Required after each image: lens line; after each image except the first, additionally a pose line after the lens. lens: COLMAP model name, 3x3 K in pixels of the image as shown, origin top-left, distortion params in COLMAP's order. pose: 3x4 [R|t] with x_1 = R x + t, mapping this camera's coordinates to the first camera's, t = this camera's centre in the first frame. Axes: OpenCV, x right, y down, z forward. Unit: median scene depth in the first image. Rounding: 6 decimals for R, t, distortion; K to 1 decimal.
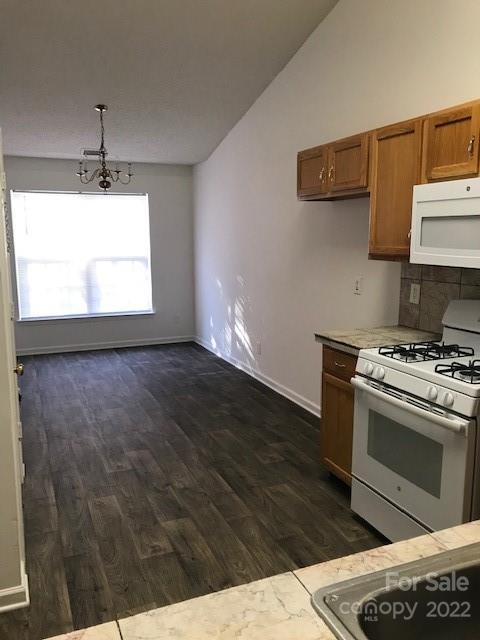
lens RADIAL K [[524.0, 0, 241.1], [0, 524.0, 319.9], [0, 0, 1]] dist [0.035761, -0.038648]
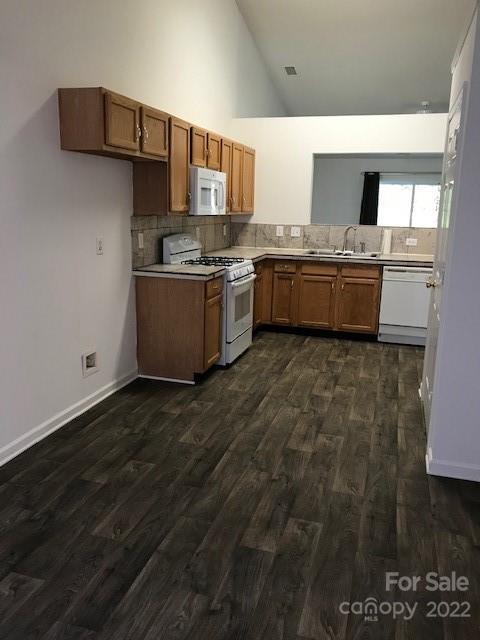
lens RADIAL K [[524.0, 0, 235.2], [0, 524.0, 322.0], [0, 0, 1]] dist [0.035761, -0.038648]
pose [[-0.767064, -0.149874, 0.623819, -0.816740], [0.084455, 0.940282, 0.329754, -0.313018], [-0.635988, 0.305627, -0.708599, 2.110959]]
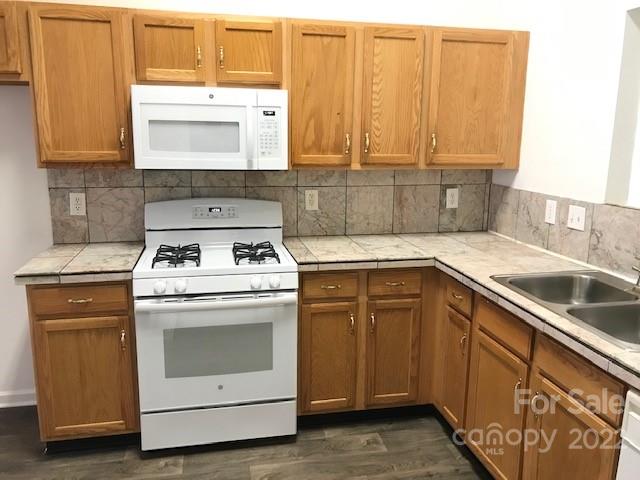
lens RADIAL K [[524.0, 0, 326.0], [0, 524.0, 238.2], [0, 0, 1]] dist [0.035761, -0.038648]
pose [[0.196976, -0.183347, 0.963112, -0.510771], [0.144732, 0.977033, 0.156396, -0.081680], [-0.969667, 0.108587, 0.218988, 0.464795]]
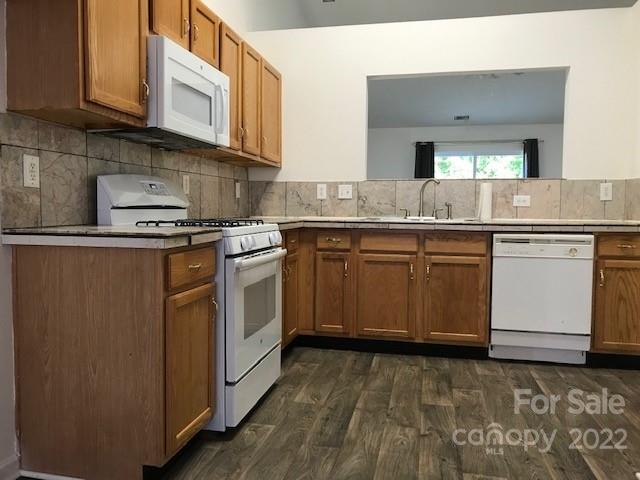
lens RADIAL K [[524.0, 0, 317.4], [0, 524.0, 238.2], [0, 0, 1]] dist [0.035761, -0.038648]
pose [[-0.821208, -0.033080, 0.569669, -0.346655], [0.087627, 0.979167, 0.183178, -0.064817], [-0.563860, 0.200345, -0.801201, 1.507004]]
